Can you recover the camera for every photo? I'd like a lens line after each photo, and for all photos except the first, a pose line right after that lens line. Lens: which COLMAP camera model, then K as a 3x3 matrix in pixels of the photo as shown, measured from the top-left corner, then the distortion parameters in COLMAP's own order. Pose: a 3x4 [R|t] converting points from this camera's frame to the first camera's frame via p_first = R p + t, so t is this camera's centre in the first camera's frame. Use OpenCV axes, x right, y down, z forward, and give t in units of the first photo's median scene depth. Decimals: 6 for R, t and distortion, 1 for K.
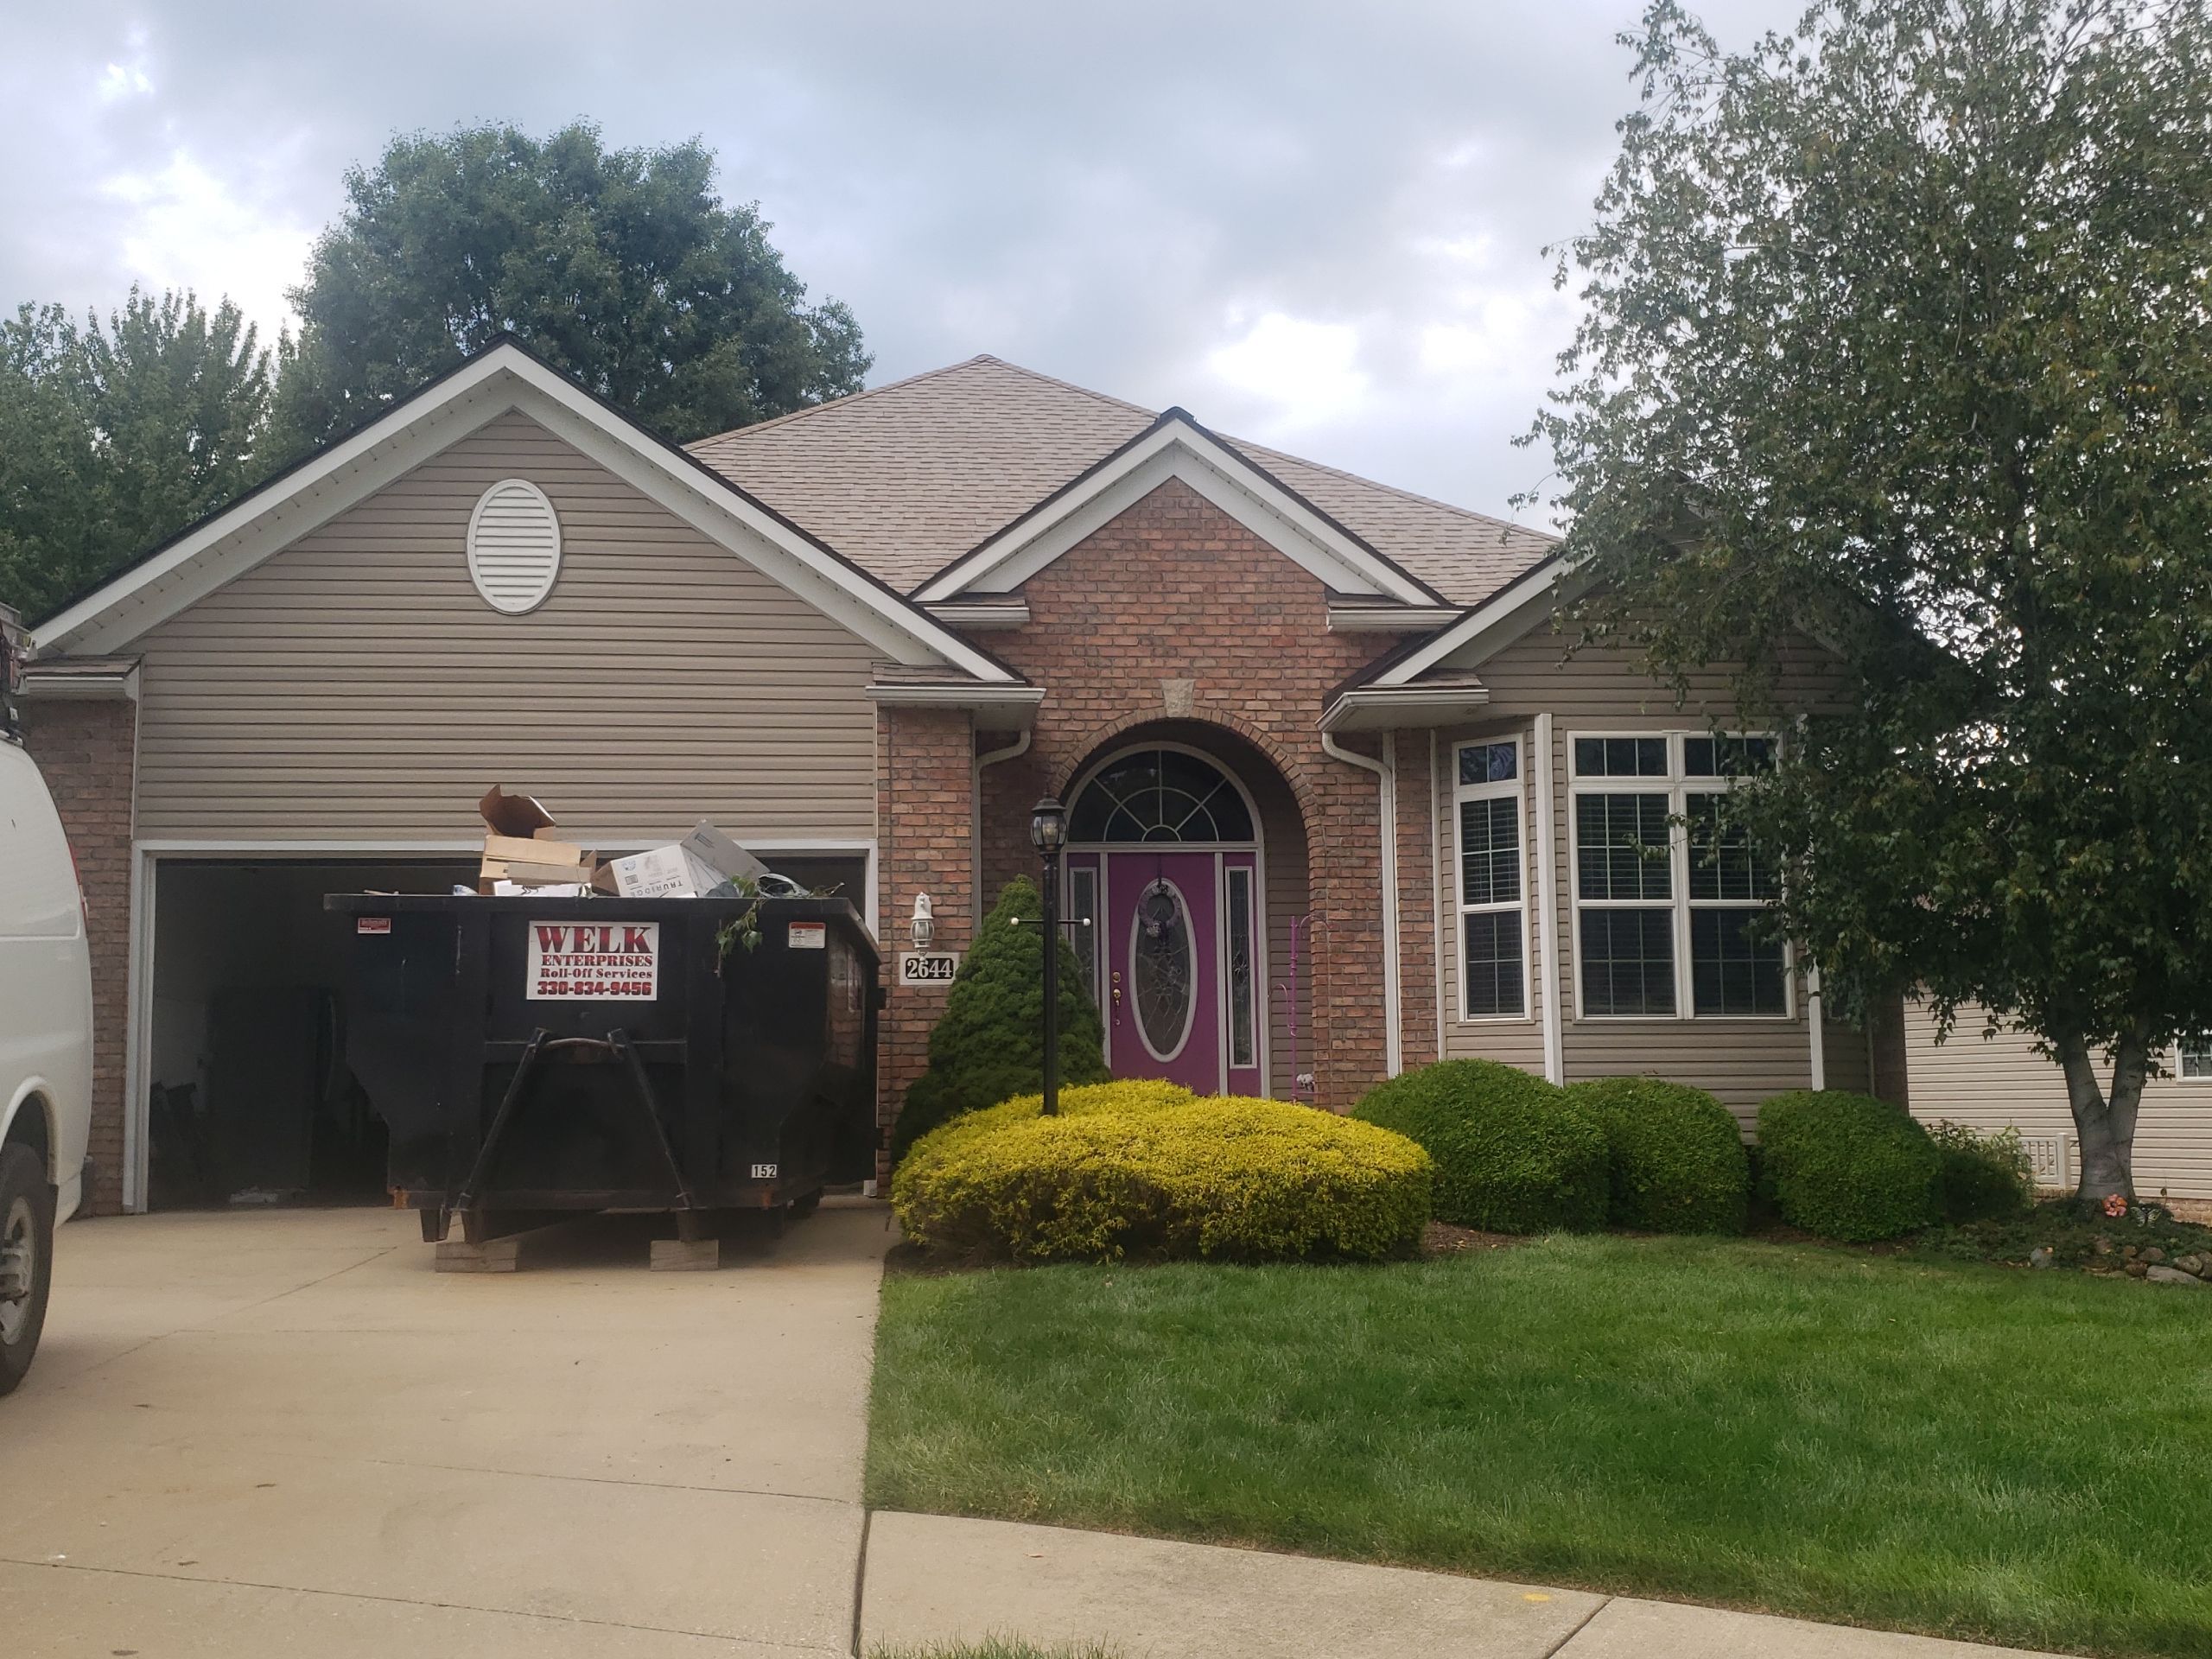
lens RADIAL K [[2180.4, 0, 1113.7], [0, 2180.4, 910.5], [0, 0, 1]] dist [0.222609, -0.472882]
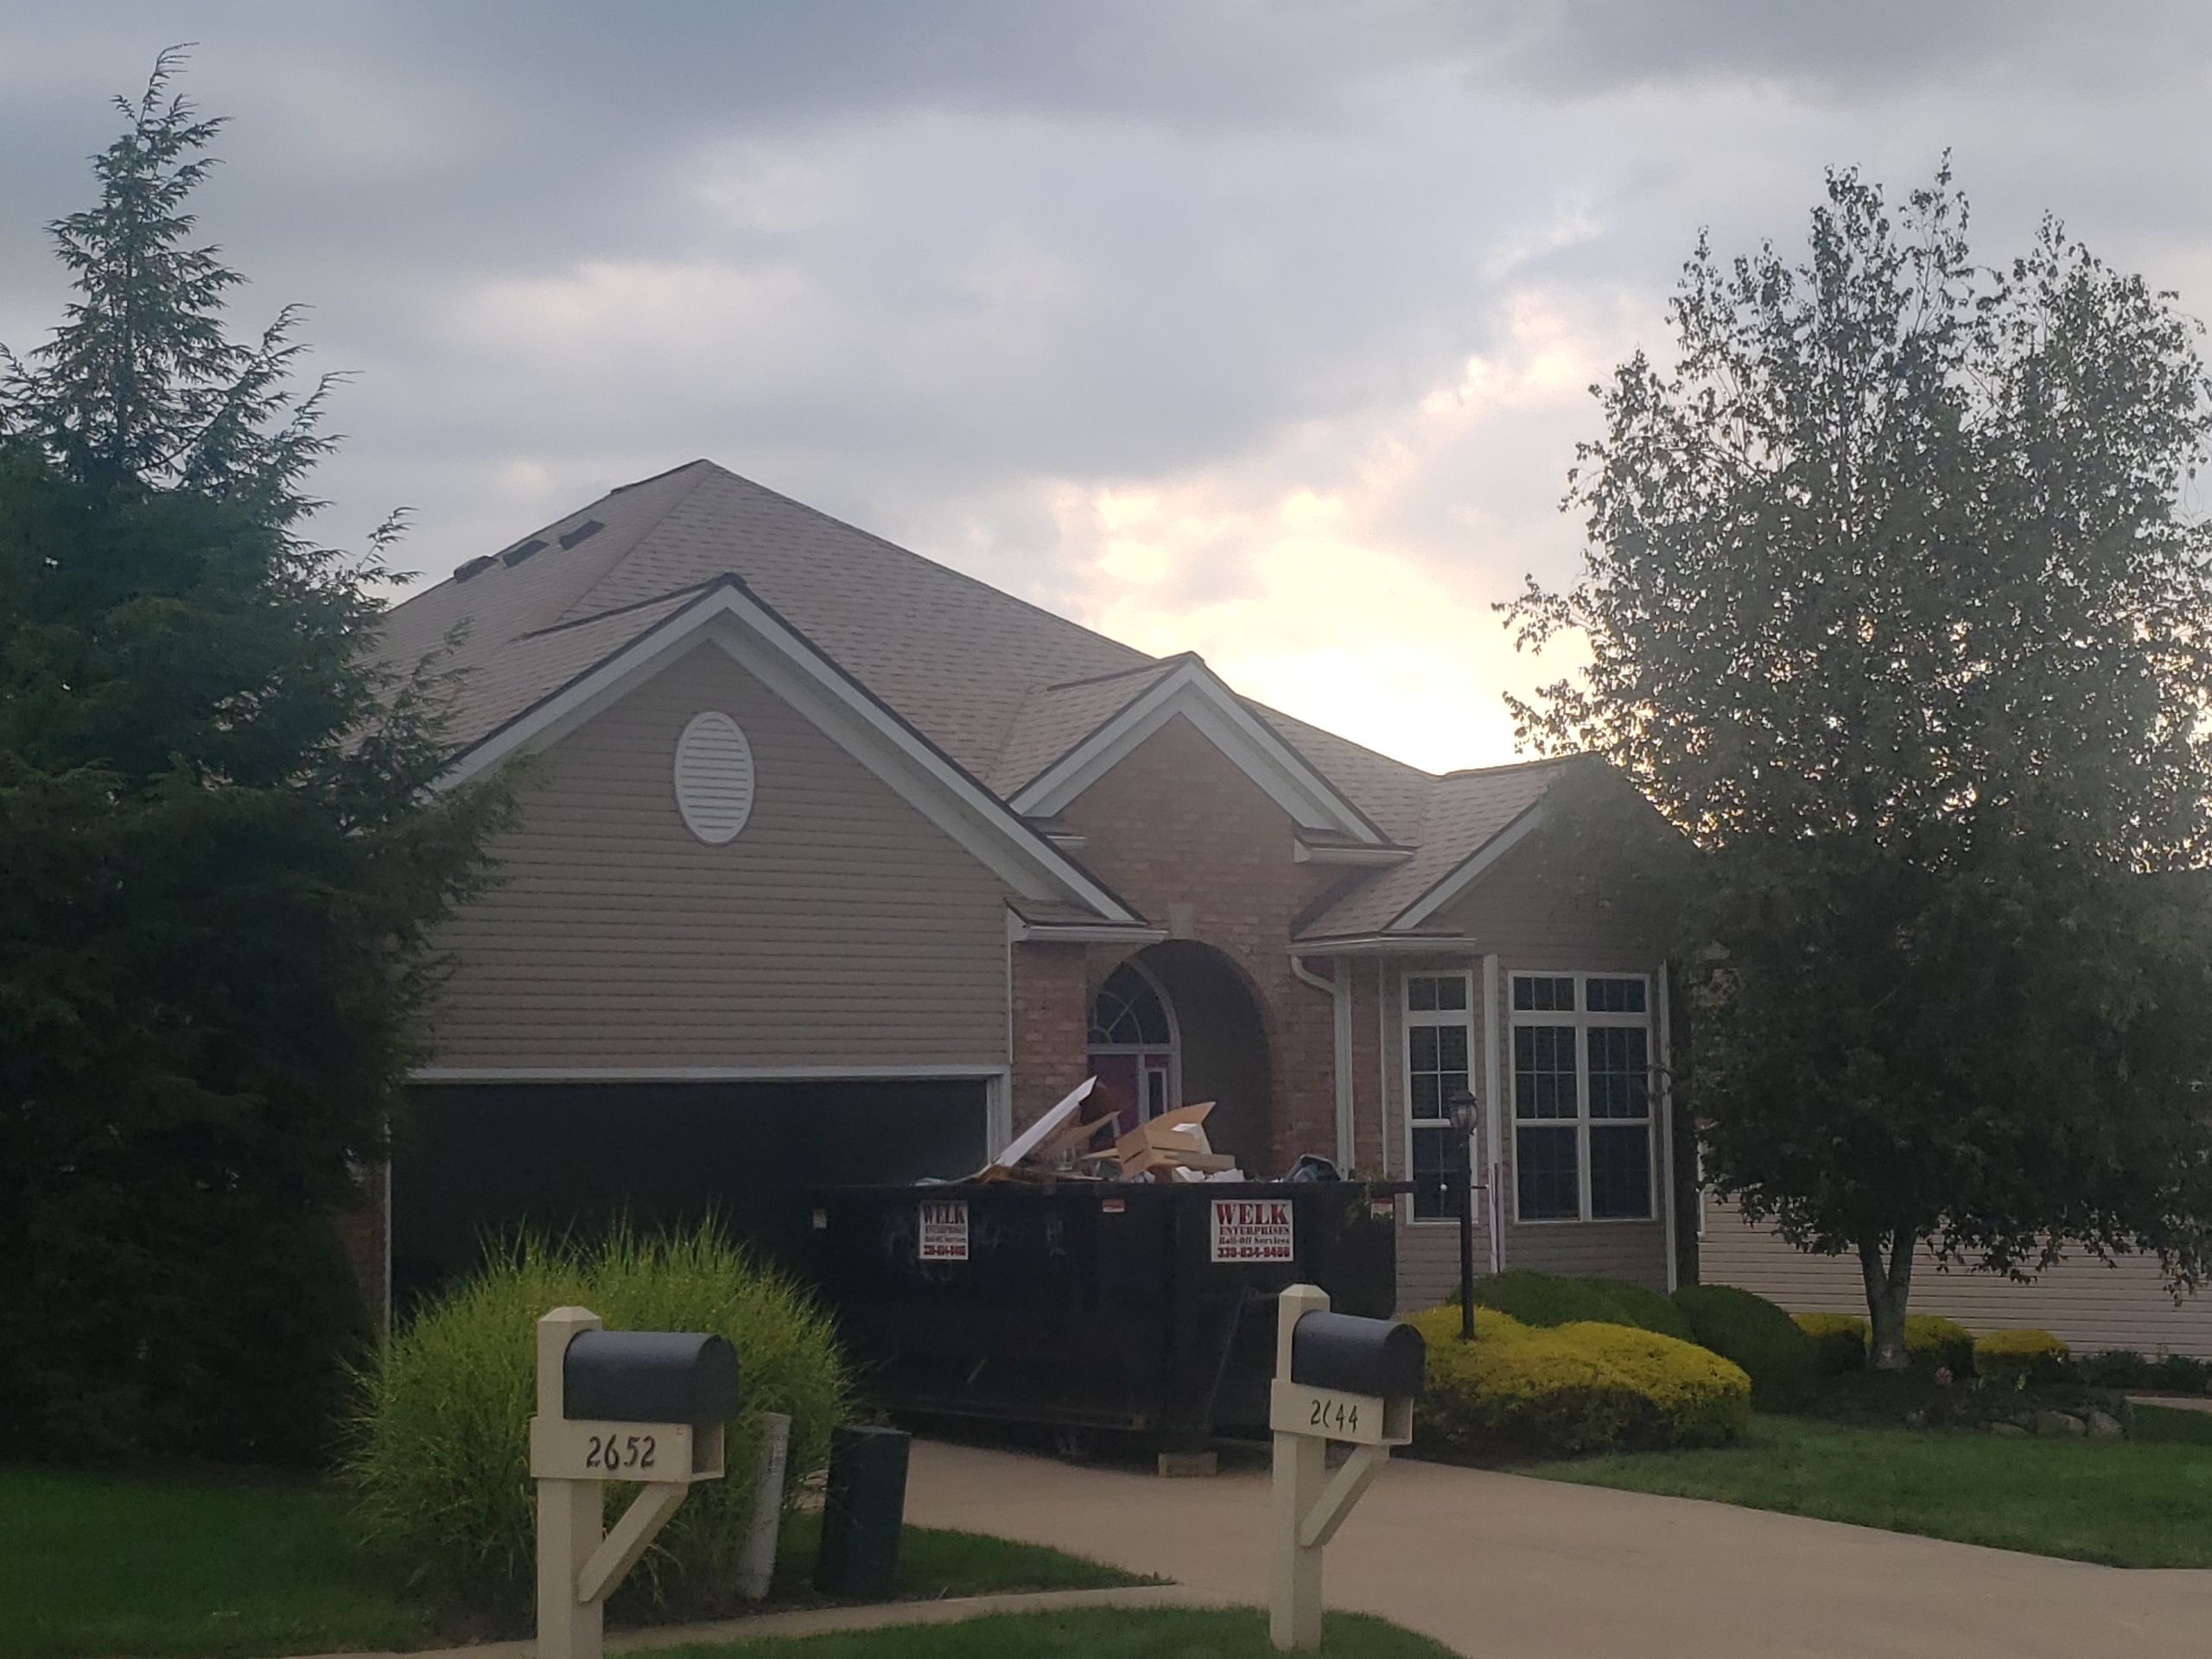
lens RADIAL K [[3505.1, 0, 1157.3], [0, 3505.1, 953.8], [0, 0, 1]] dist [0.411099, -3.088185]
pose [[0.864773, 0.025864, 0.501496, -0.867619], [-0.038138, 0.999171, 0.014233, -0.109208], [-0.500712, -0.031435, 0.865043, -0.486821]]
